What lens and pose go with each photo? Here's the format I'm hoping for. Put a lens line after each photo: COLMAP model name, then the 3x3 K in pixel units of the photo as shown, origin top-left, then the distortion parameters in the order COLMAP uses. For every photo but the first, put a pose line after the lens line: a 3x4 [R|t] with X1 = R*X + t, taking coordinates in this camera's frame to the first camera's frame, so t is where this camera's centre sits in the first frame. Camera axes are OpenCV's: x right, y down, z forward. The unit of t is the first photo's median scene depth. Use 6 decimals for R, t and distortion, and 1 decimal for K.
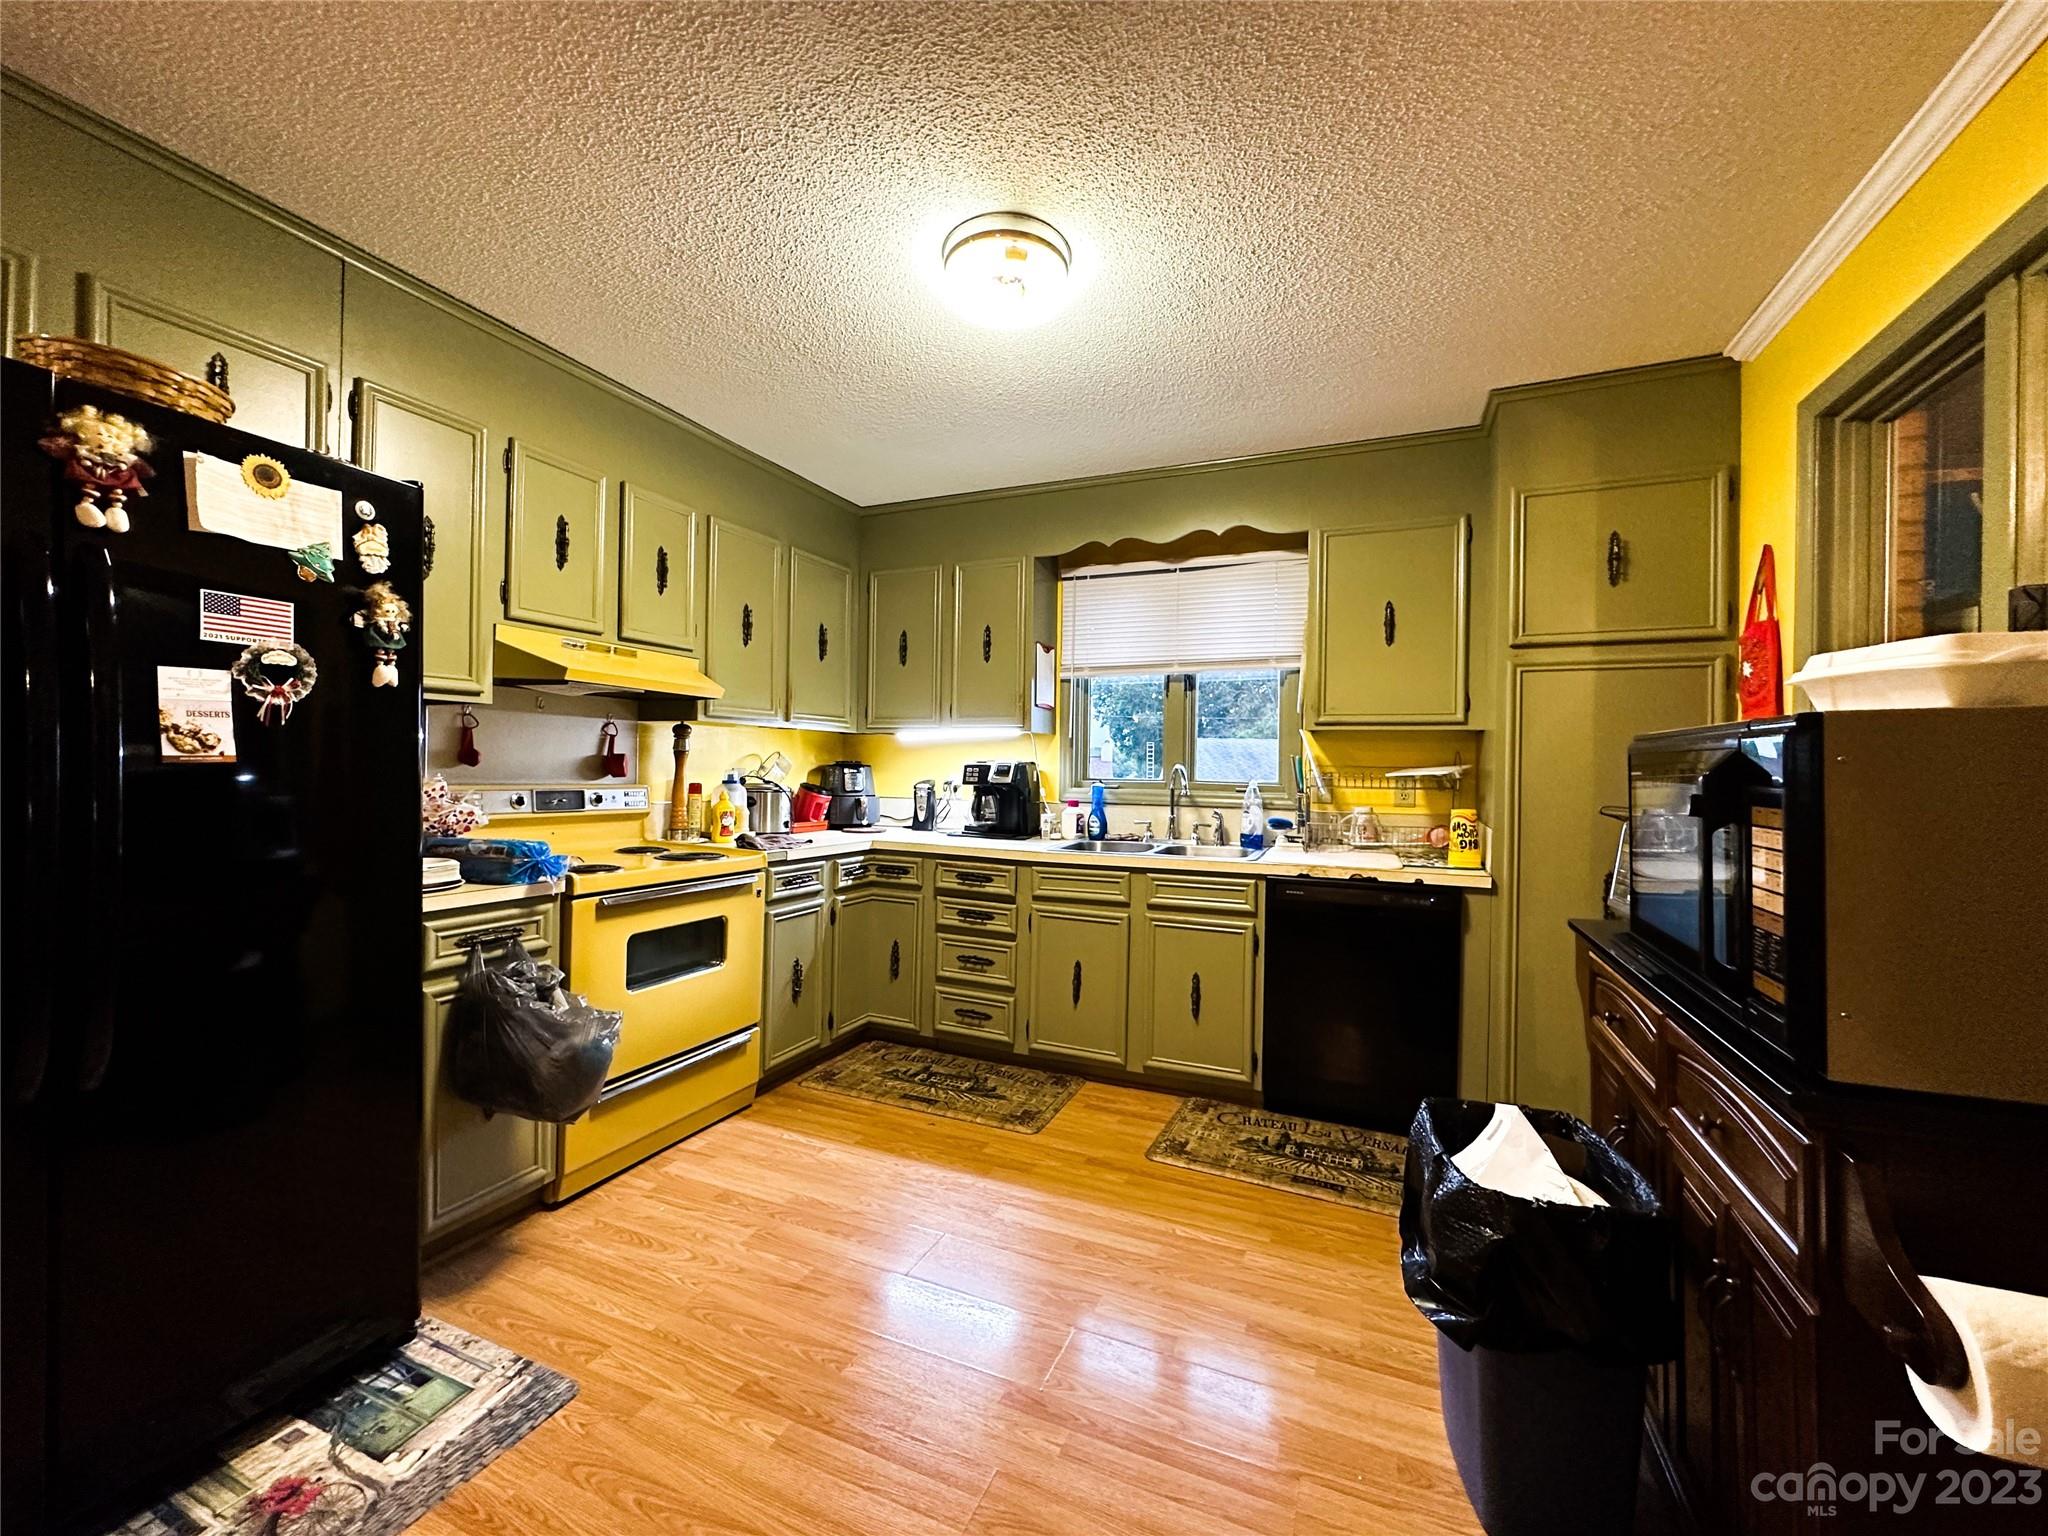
lens RADIAL K [[817.5, 0, 1018.4], [0, 817.5, 769.6], [0, 0, 1]] dist [-0.005973, 0.001486]
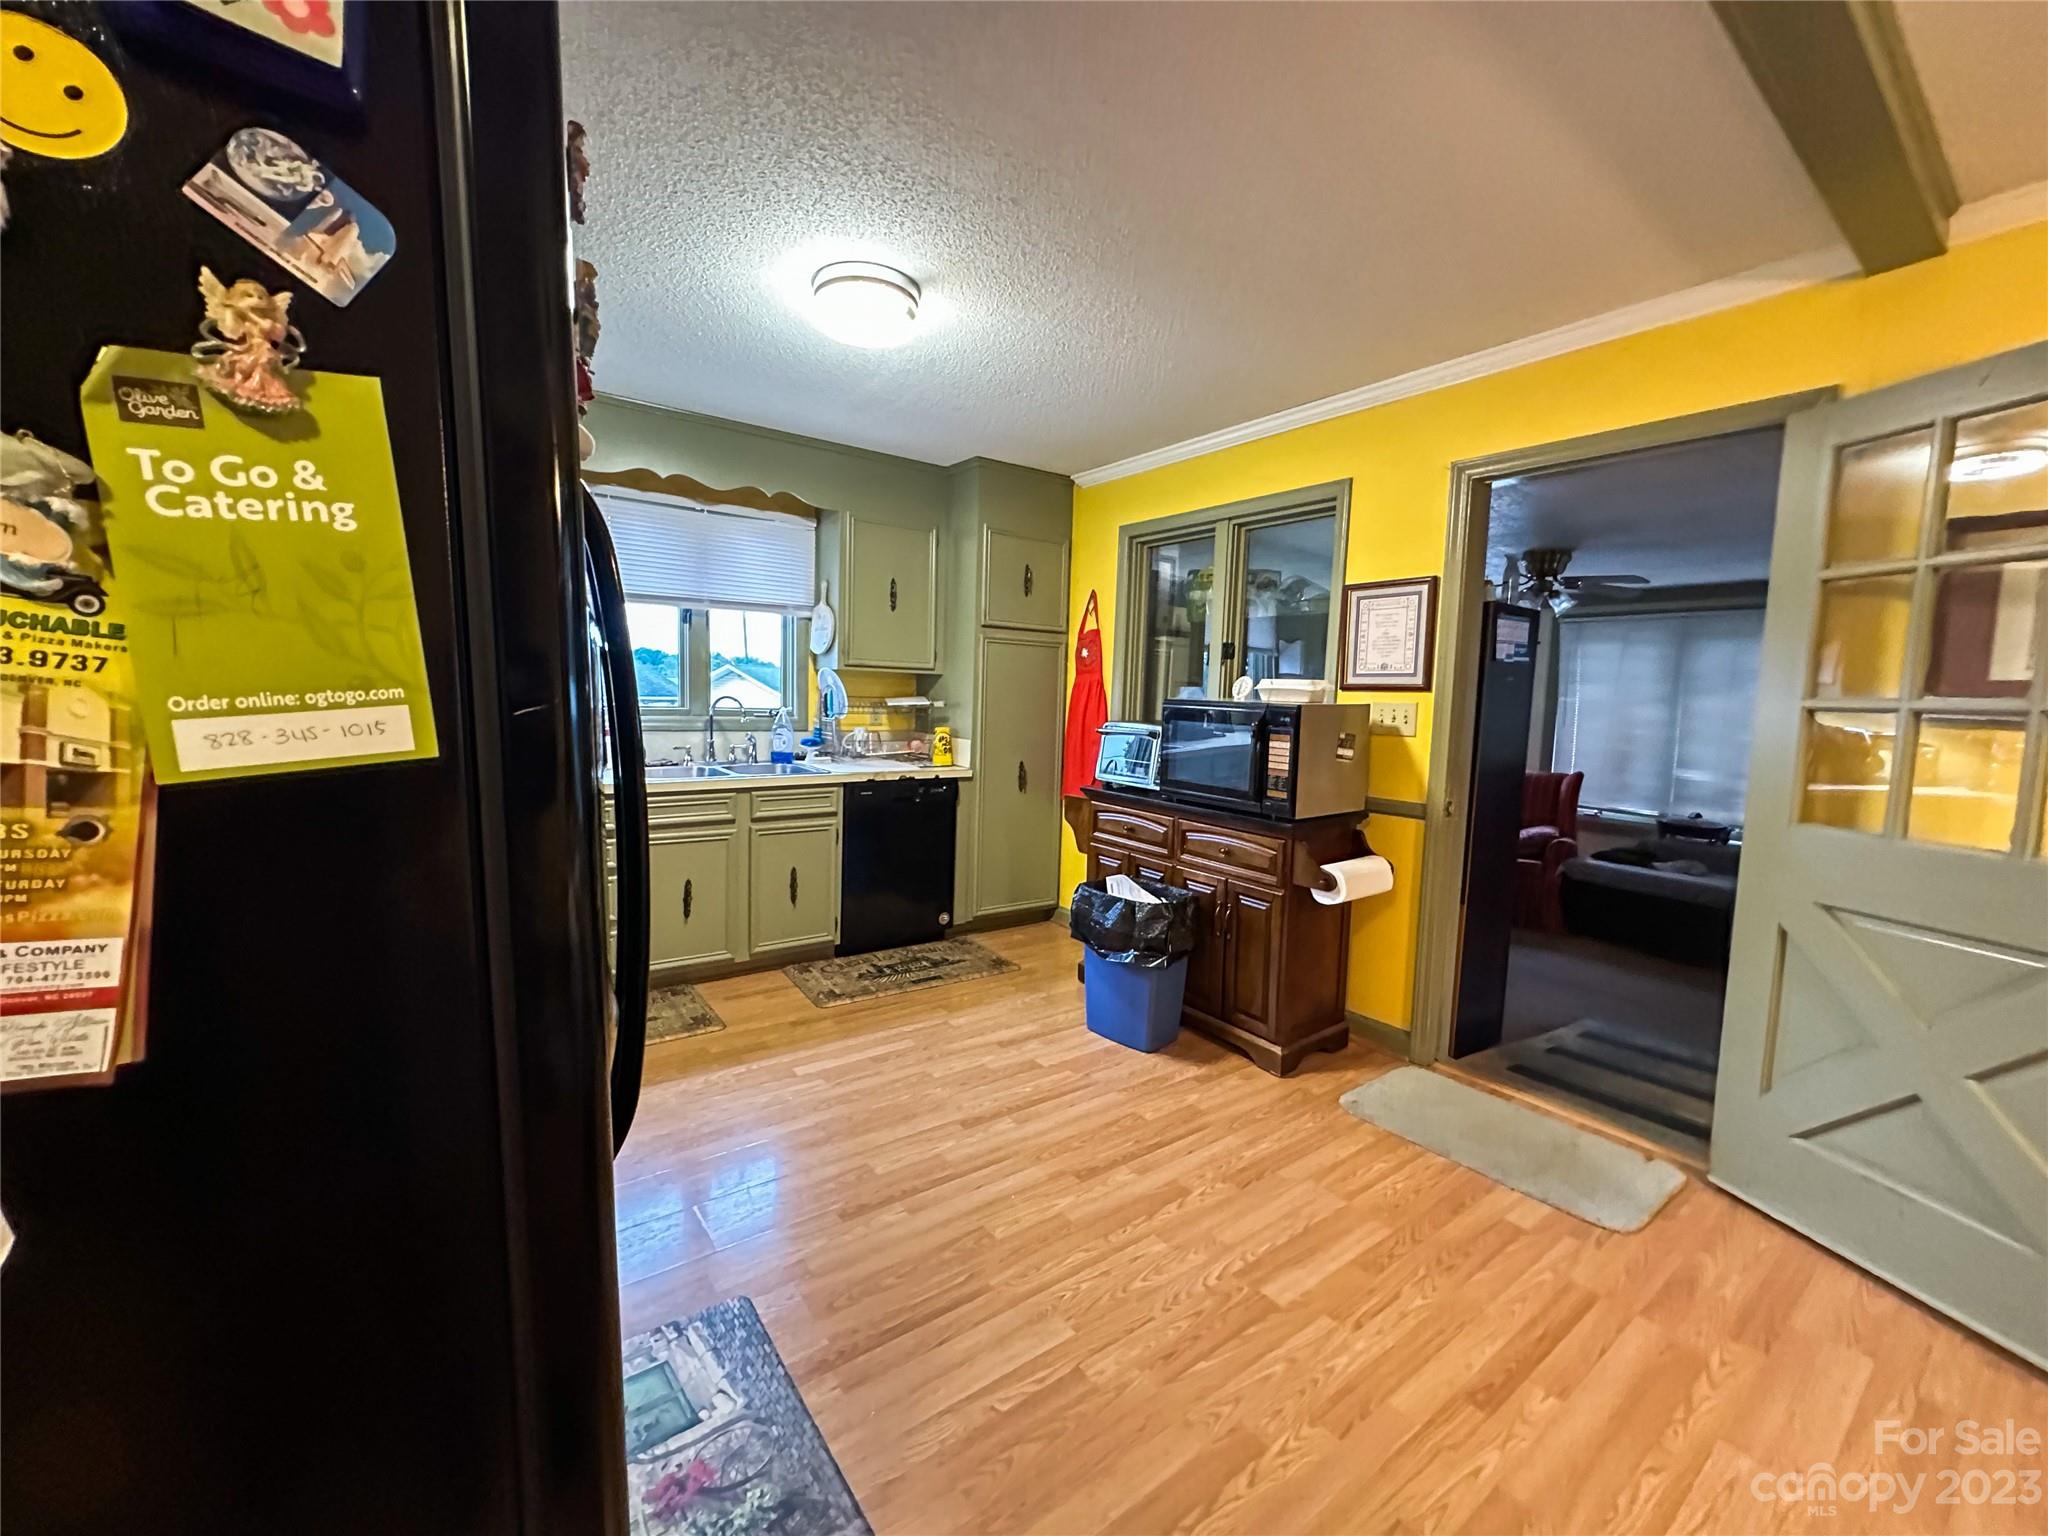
lens RADIAL K [[817.5, 0, 1026.5], [0, 817.5, 771.0], [0, 0, 1]] dist [-0.005973, 0.001486]
pose [[0.499382, -0.083464, 0.862352, -0.842496], [-0.024354, 0.993603, 0.110271, -0.051134], [-0.866040, -0.076069, 0.494155, 0.122418]]
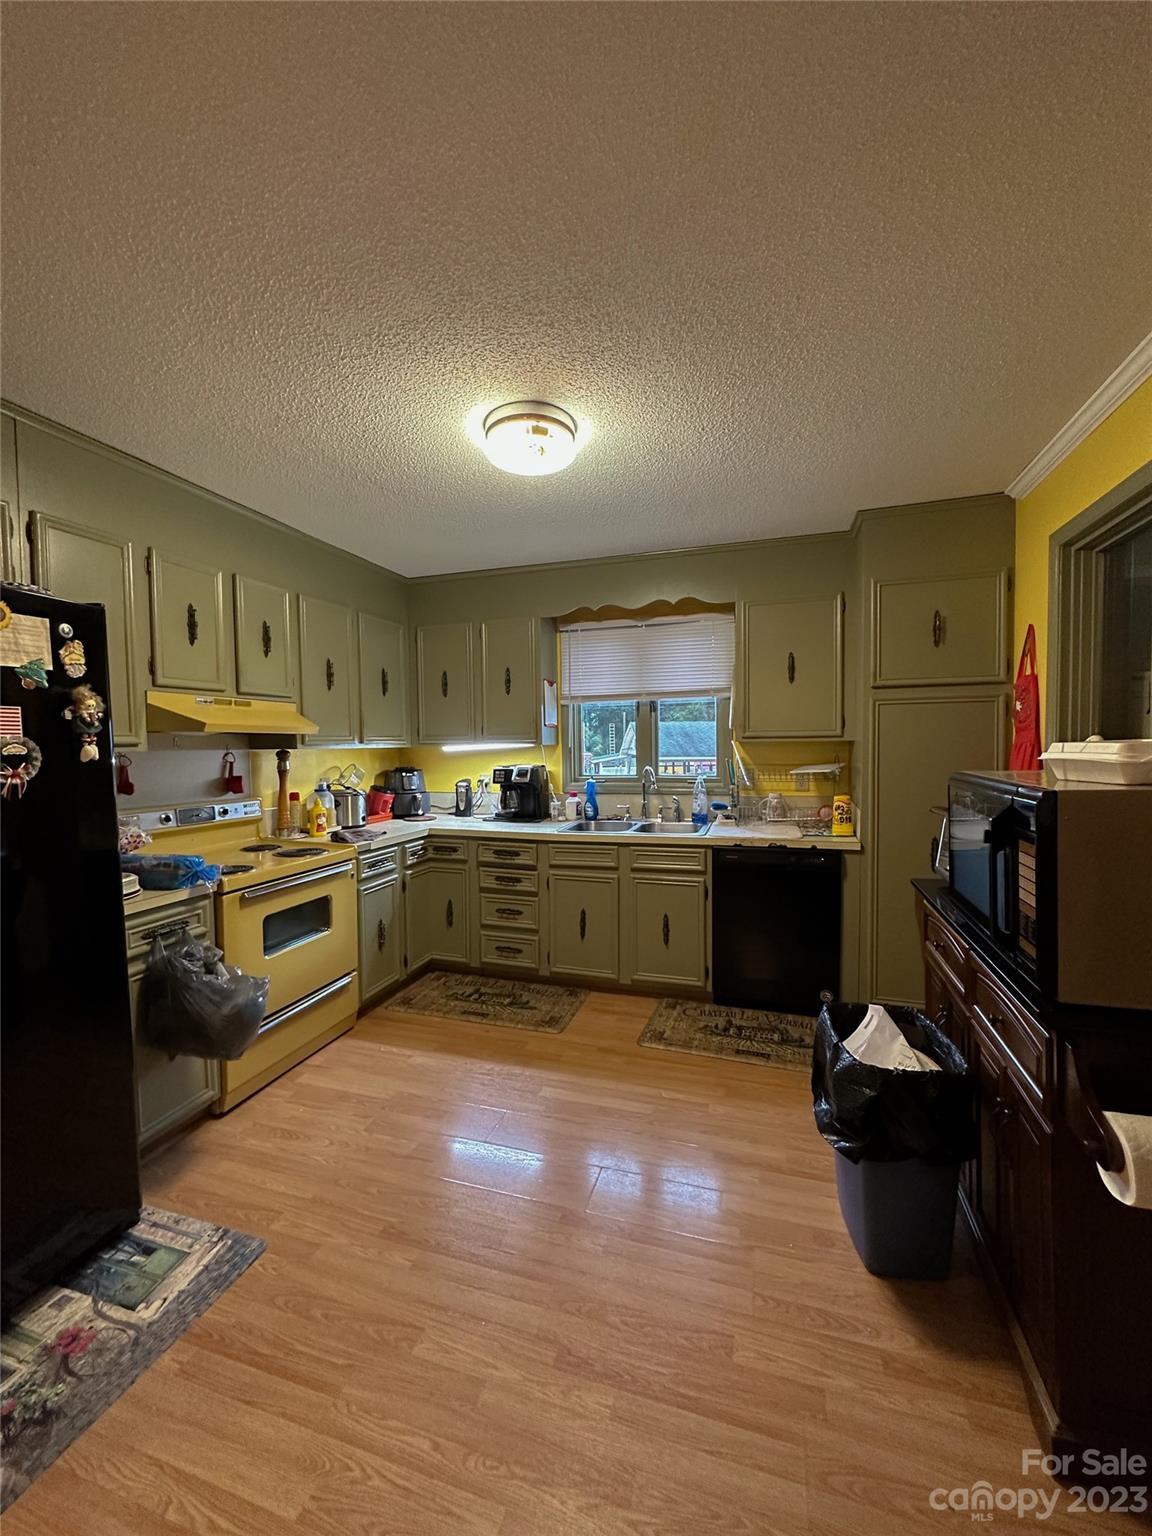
lens RADIAL K [[613.2, 0, 575.1], [0, 613.2, 771.1], [0, 0, 1]] dist [-0.005973, 0.001486]
pose [[0.994408, -0.034051, 0.099968, -0.052798], [0.029580, 0.998509, 0.045870, -0.073372], [-0.101381, -0.042657, 0.993933, -0.062652]]
